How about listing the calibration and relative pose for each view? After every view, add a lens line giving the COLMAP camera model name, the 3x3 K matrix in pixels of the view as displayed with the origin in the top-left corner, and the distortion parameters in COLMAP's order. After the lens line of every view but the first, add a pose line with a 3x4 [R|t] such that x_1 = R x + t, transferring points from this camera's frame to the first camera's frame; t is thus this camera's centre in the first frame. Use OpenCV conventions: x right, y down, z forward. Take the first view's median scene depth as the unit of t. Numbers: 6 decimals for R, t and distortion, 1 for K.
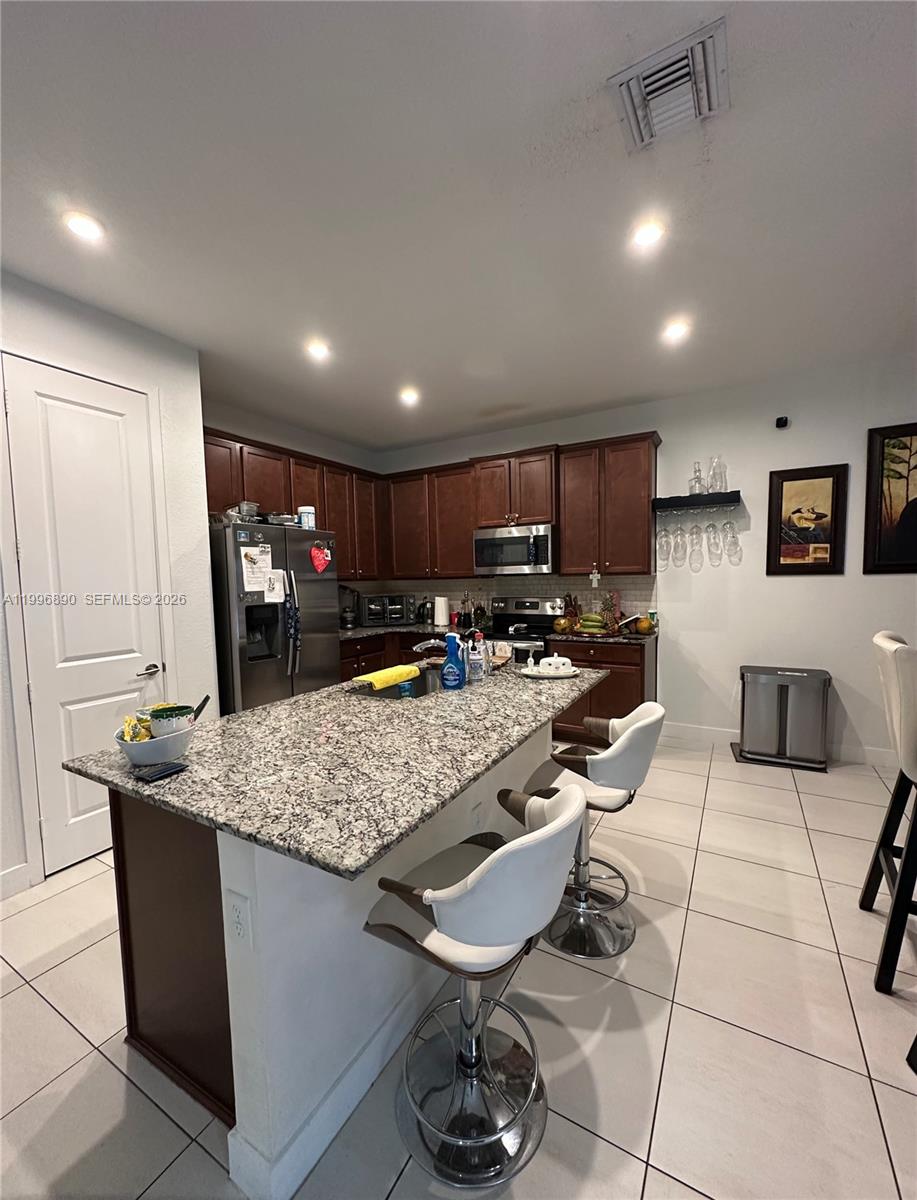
lens RADIAL K [[485.6, 0, 464.3], [0, 485.6, 604.6], [0, 0, 1]] dist [-0.008384, 0.000808]
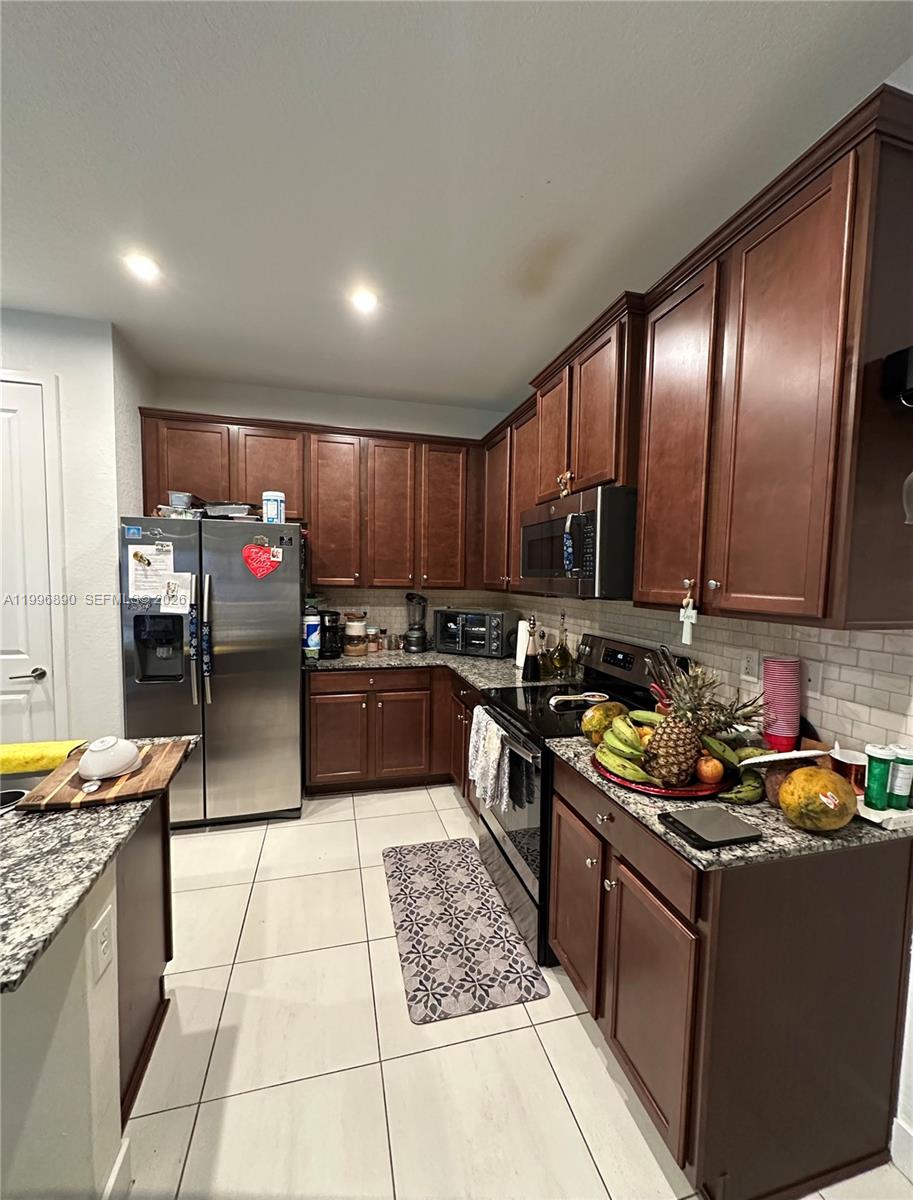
lens RADIAL K [[485.6, 0, 454.8], [0, 485.6, 603.9], [0, 0, 1]] dist [-0.008384, 0.000808]
pose [[0.700086, 0.075610, -0.710044, 0.507091], [-0.074700, 0.996677, 0.032480, -0.080927], [0.710140, 0.030302, 0.703408, 0.762863]]
